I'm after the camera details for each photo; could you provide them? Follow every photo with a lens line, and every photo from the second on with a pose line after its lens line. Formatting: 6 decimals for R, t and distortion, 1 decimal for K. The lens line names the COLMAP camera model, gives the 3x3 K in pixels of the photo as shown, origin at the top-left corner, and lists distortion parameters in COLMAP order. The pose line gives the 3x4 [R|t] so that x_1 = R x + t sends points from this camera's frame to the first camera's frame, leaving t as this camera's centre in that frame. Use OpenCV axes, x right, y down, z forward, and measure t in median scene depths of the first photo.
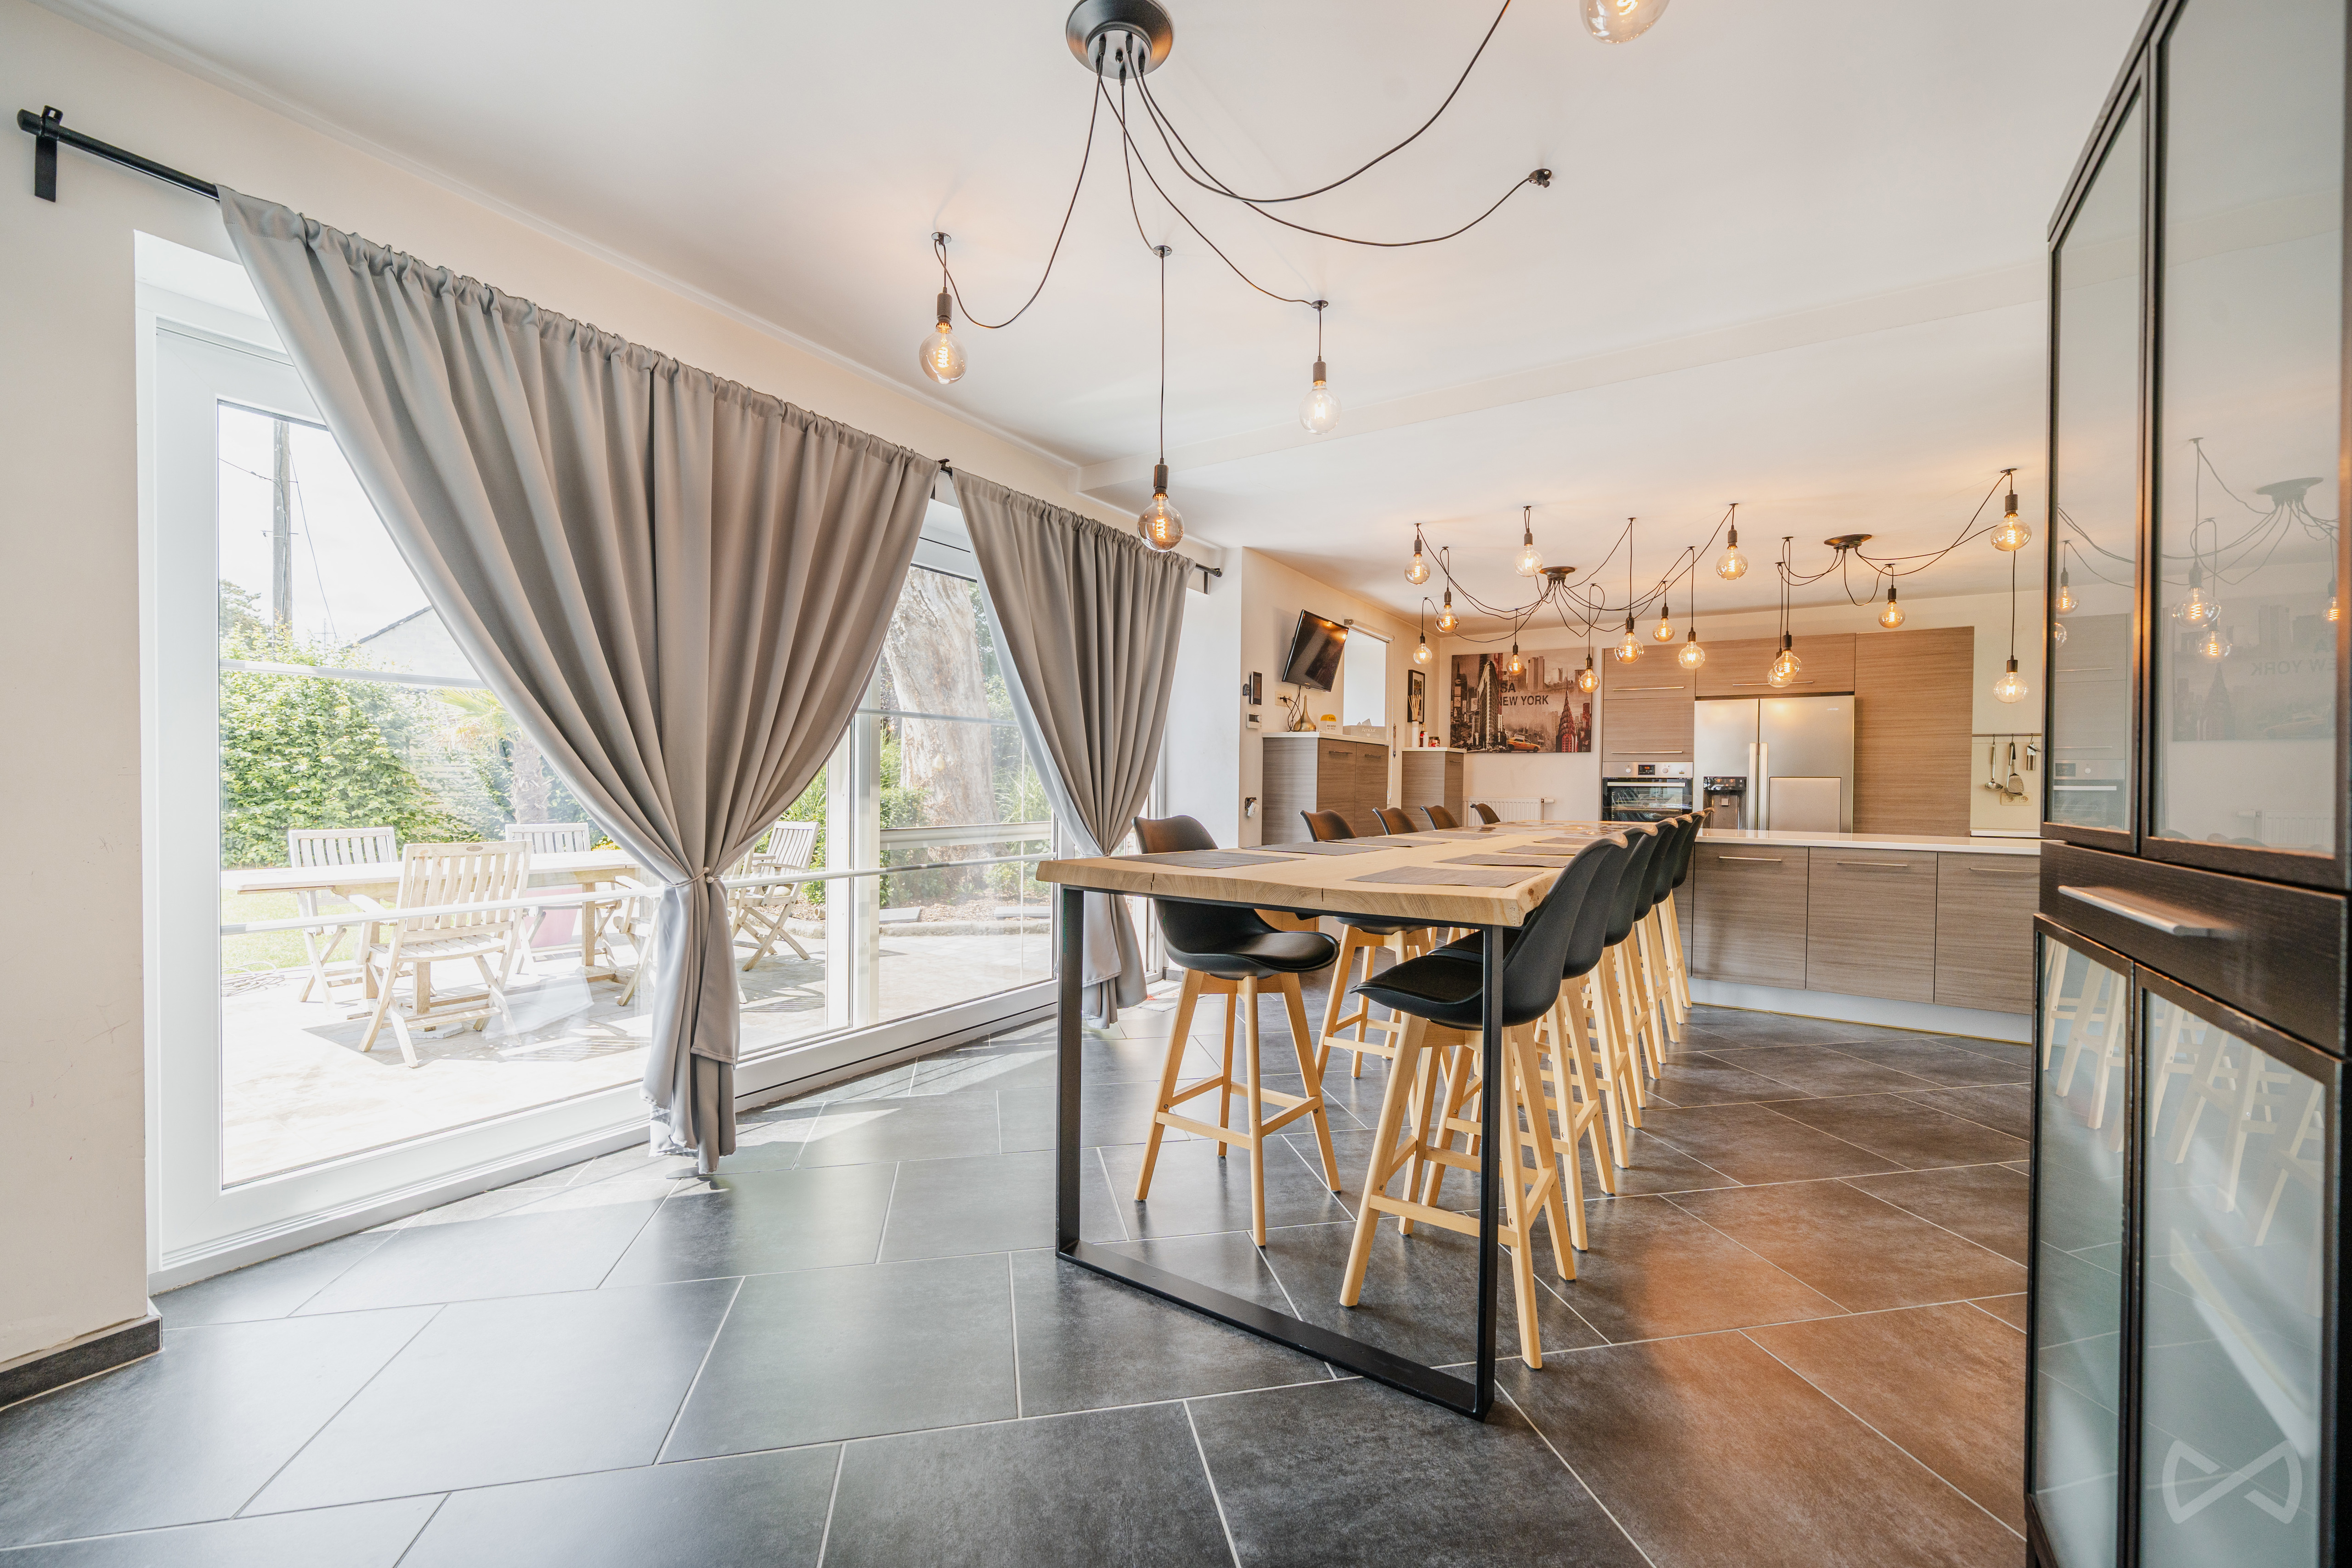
lens RADIAL K [[918.9, 0, 1178.7], [0, 918.9, 790.0], [0, 0, 1]] dist [-0.001212, 0.000230]
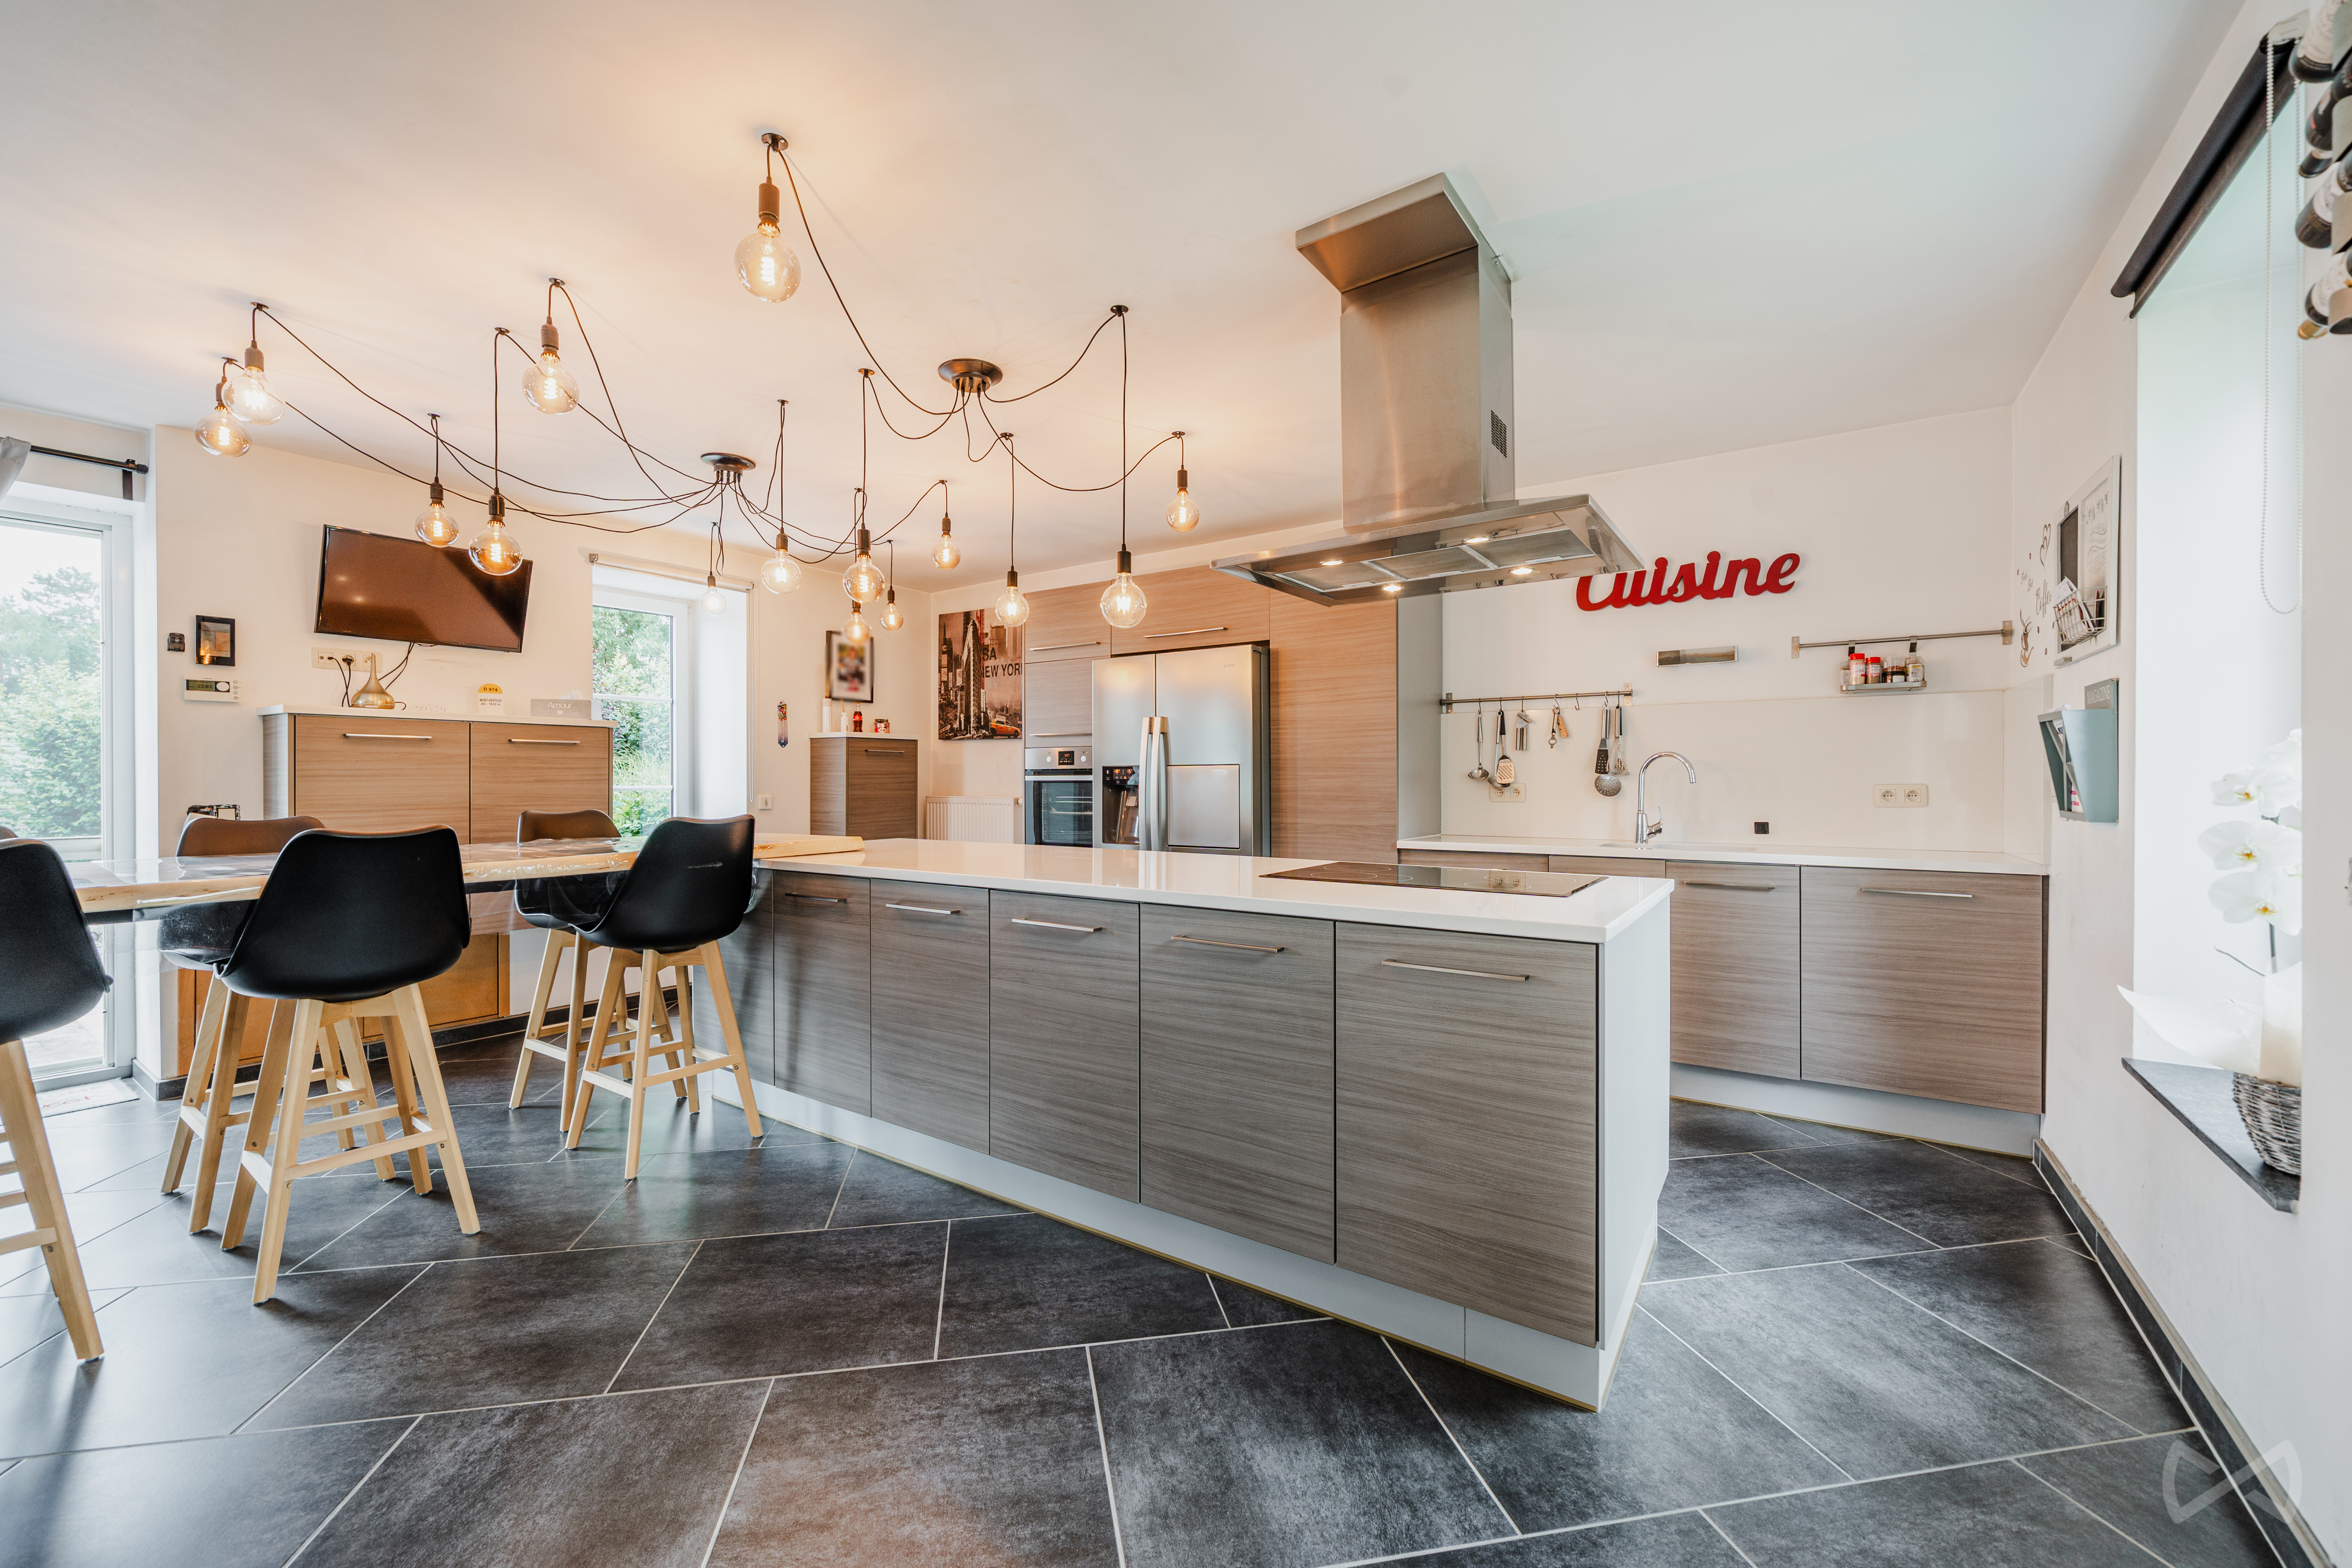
lens RADIAL K [[918.9, 0, 1174.6], [0, 918.9, 783.5], [0, 0, 1]] dist [-0.001212, 0.000230]
pose [[0.999215, -0.011398, -0.037932, 0.559683], [0.011164, 0.999917, -0.006377, 0.003268], [0.038002, 0.005949, 0.999260, 0.248820]]
